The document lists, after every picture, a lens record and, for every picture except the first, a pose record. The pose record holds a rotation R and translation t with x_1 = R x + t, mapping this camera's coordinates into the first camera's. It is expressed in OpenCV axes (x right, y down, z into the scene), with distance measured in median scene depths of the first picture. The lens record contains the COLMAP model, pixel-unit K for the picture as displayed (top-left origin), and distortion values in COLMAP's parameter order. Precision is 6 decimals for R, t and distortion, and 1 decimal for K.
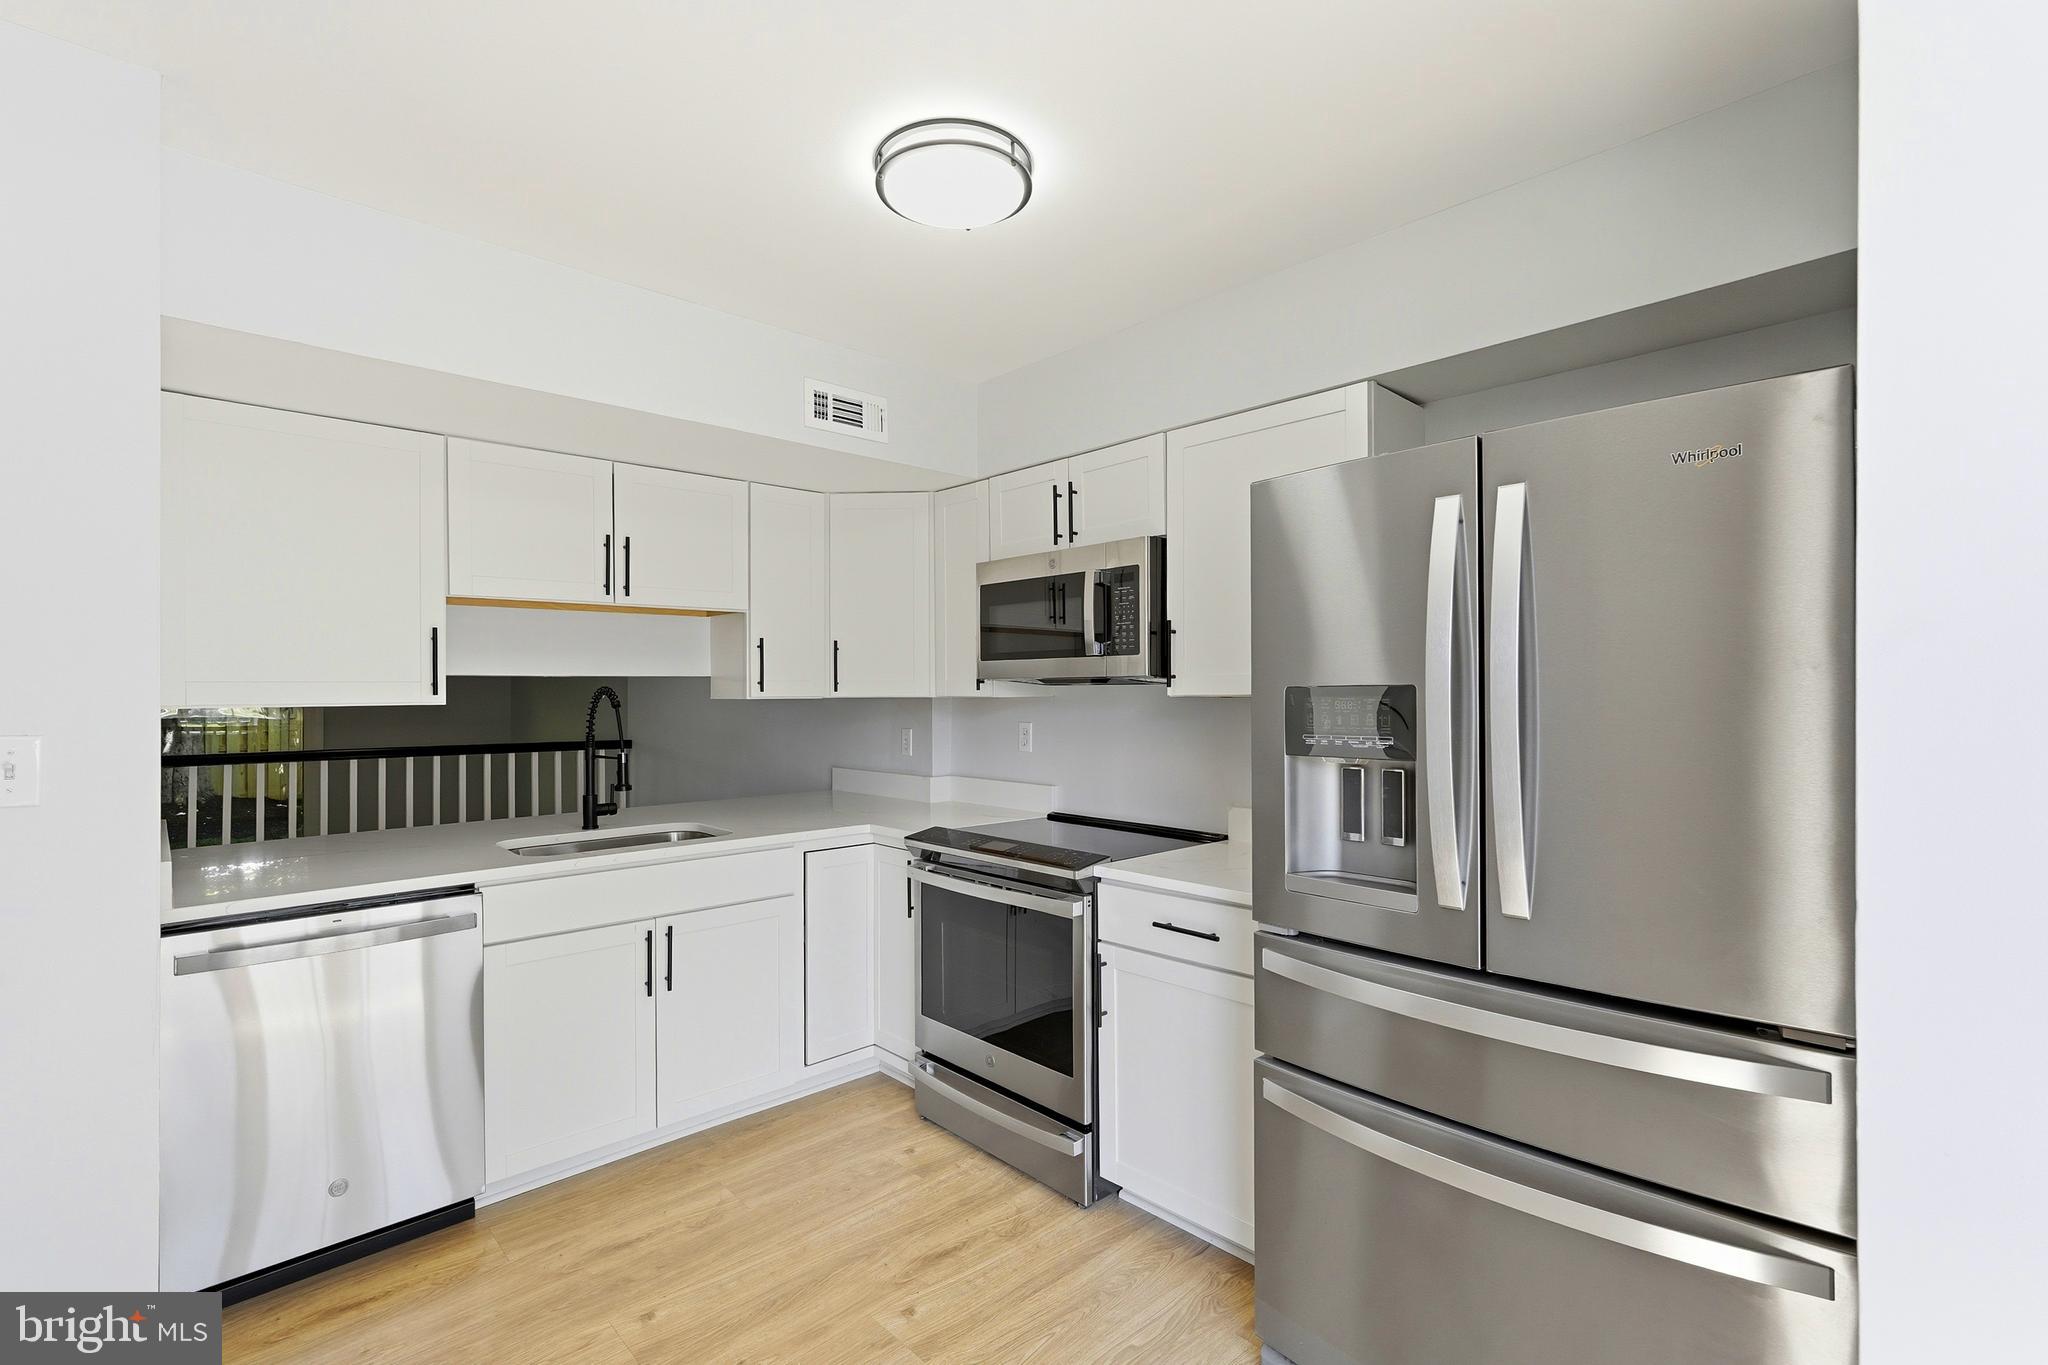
lens RADIAL K [[927.2, 0, 1031.1], [0, 927.2, 690.1], [0, 0, 1]] dist [-0.018303, 0.010098]
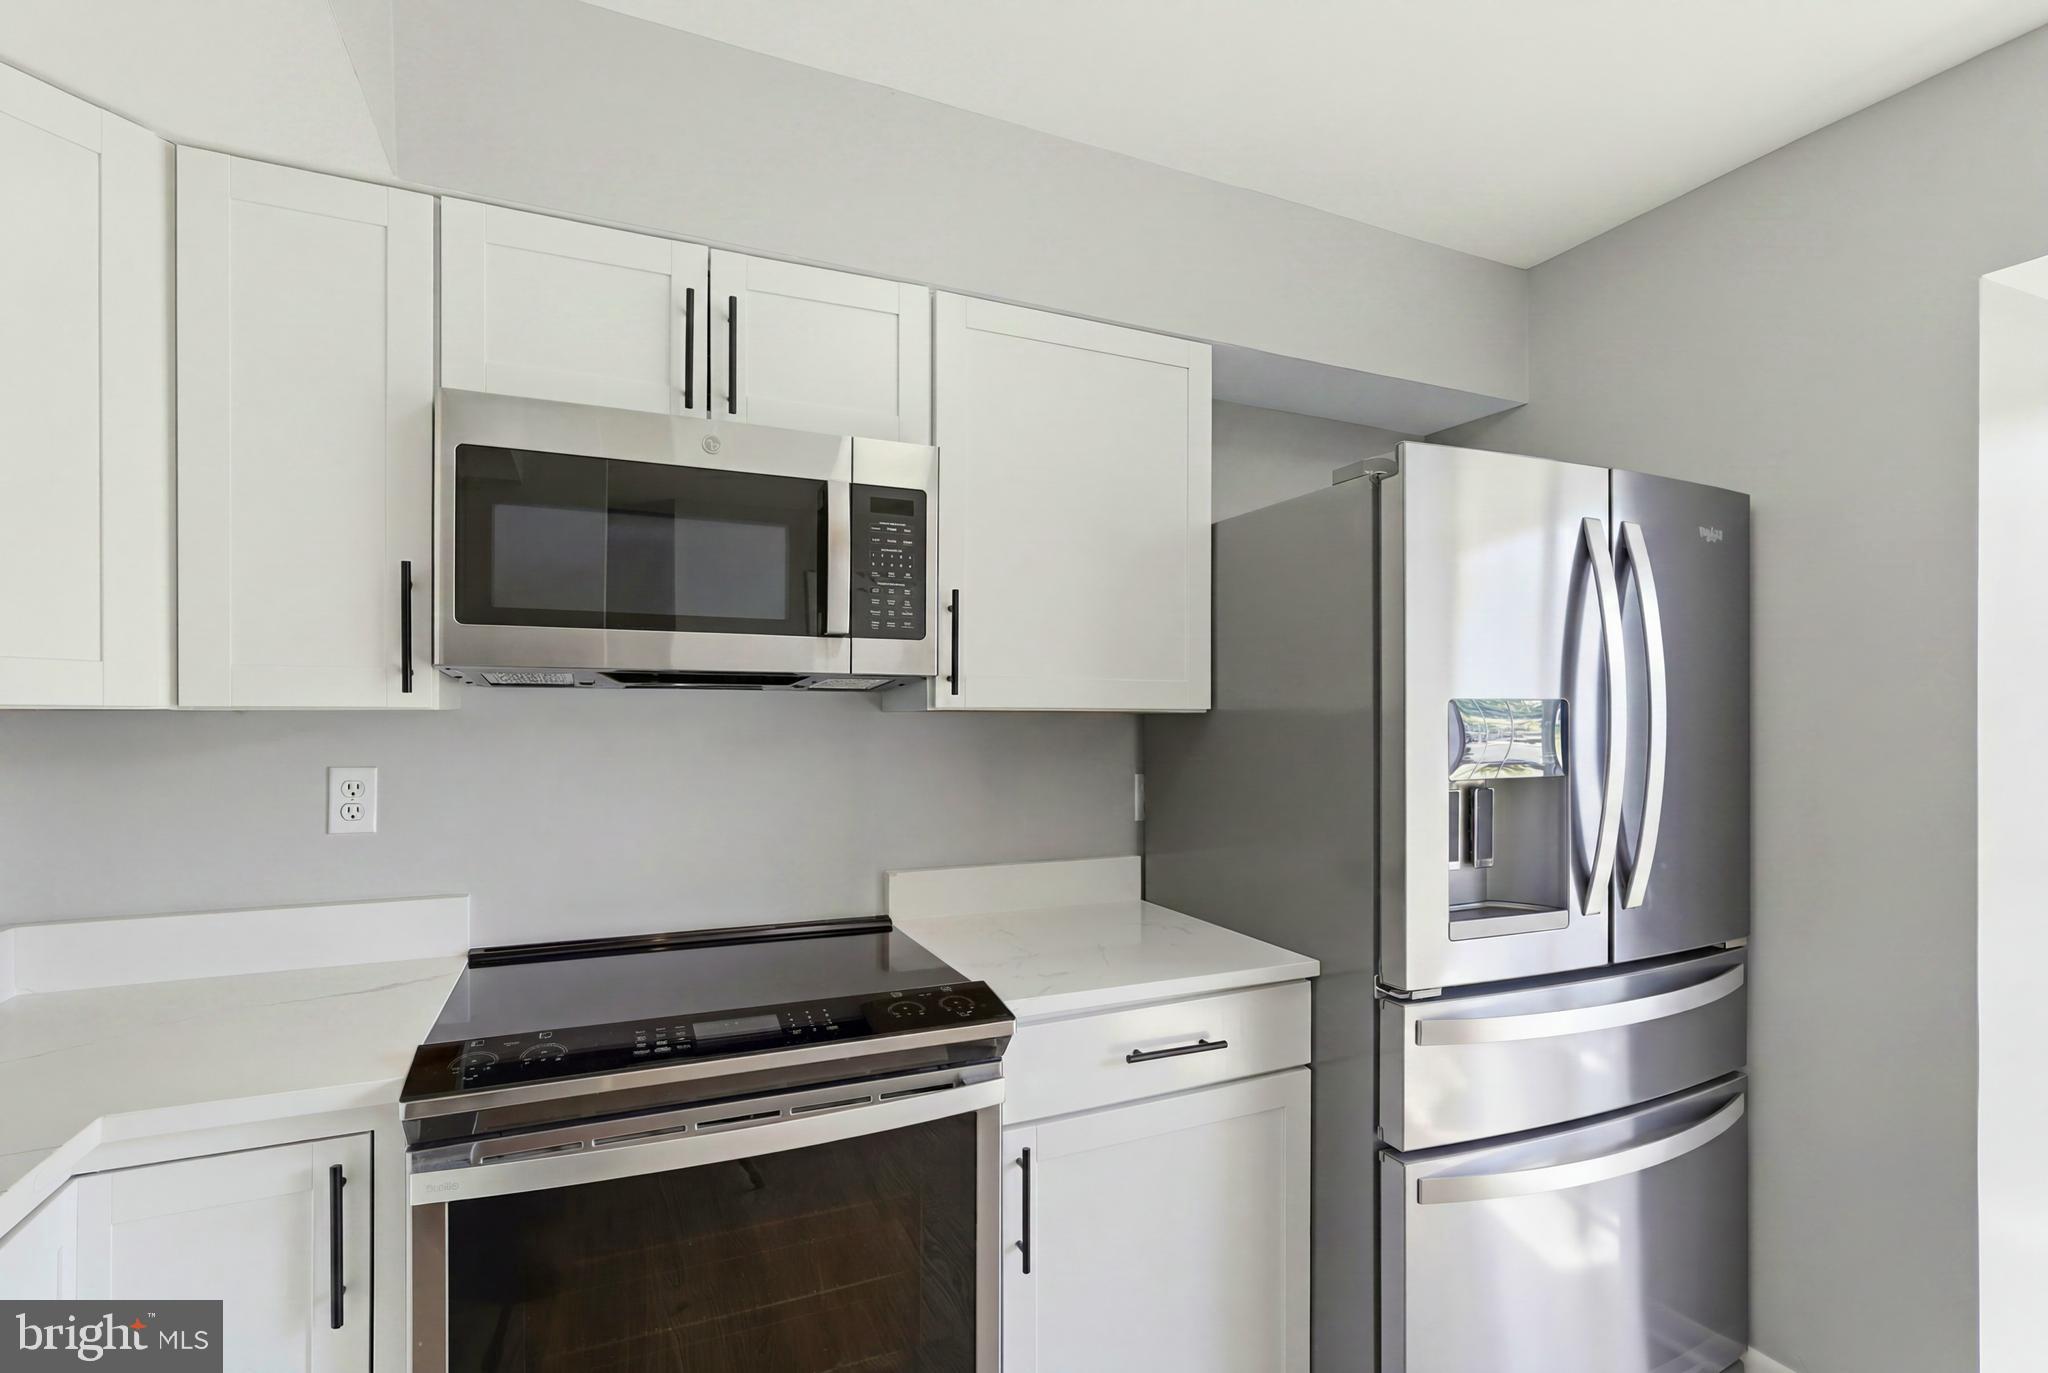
lens RADIAL K [[972.2, 0, 1029.9], [0, 972.2, 712.3], [0, 0, 1]] dist [-0.017256, 0.000280]
pose [[0.323599, 0.001952, 0.946192, -0.408387], [-0.007101, 0.999975, 0.000365, 0.007115], [-0.946168, -0.006837, 0.323605, 0.647199]]
